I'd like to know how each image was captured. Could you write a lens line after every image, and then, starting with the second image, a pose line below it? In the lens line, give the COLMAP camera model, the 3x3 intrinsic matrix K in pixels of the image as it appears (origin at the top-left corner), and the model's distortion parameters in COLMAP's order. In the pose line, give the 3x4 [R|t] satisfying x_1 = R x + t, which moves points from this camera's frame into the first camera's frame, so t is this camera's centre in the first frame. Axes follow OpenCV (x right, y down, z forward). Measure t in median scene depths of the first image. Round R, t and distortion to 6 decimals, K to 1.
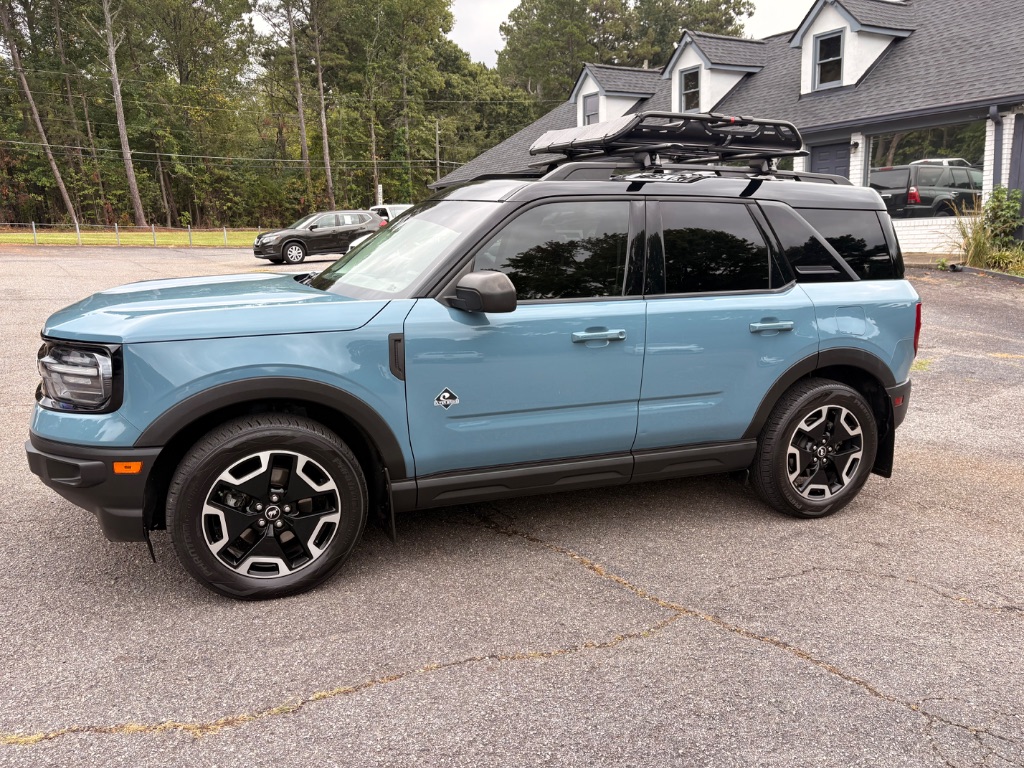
lens RADIAL K [[765.1, 0, 512.2], [0, 765.1, 389.1], [0, 0, 1]] dist [0.052806, -0.046979]
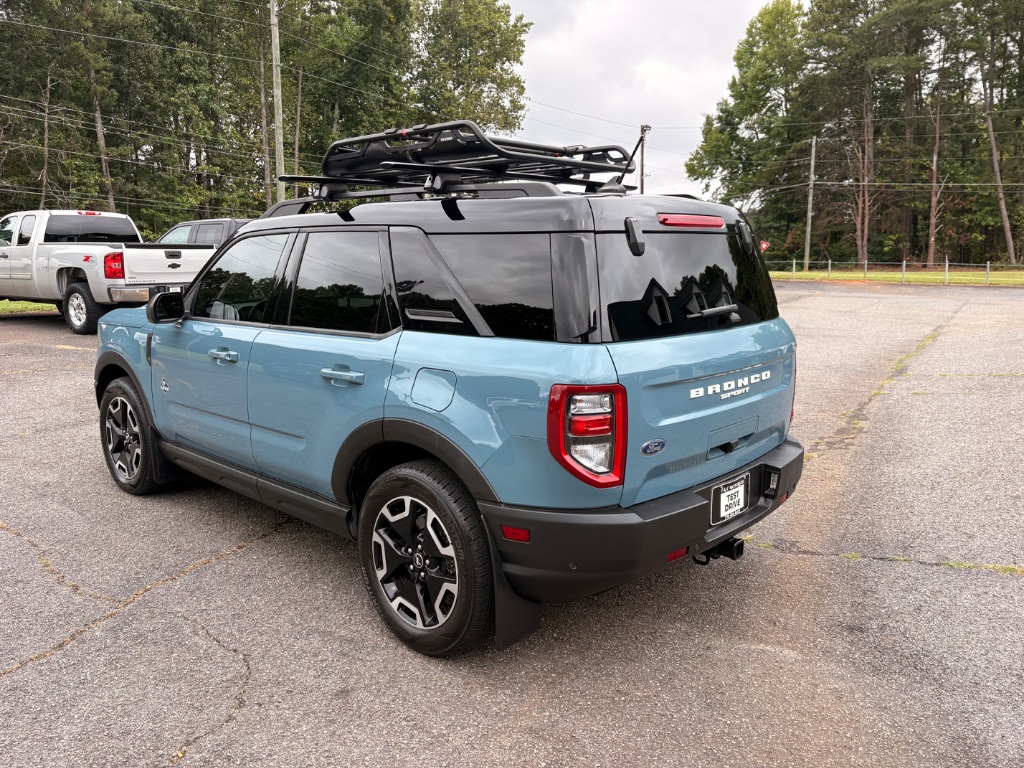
lens RADIAL K [[772.1, 0, 508.7], [0, 772.1, 388.6], [0, 0, 1]] dist [0.054554, -0.058349]
pose [[0.406401, 0.140279, -0.902862, 0.255080], [-0.186514, 0.980074, 0.068320, -0.034469], [0.894456, 0.140631, 0.424467, 0.175065]]
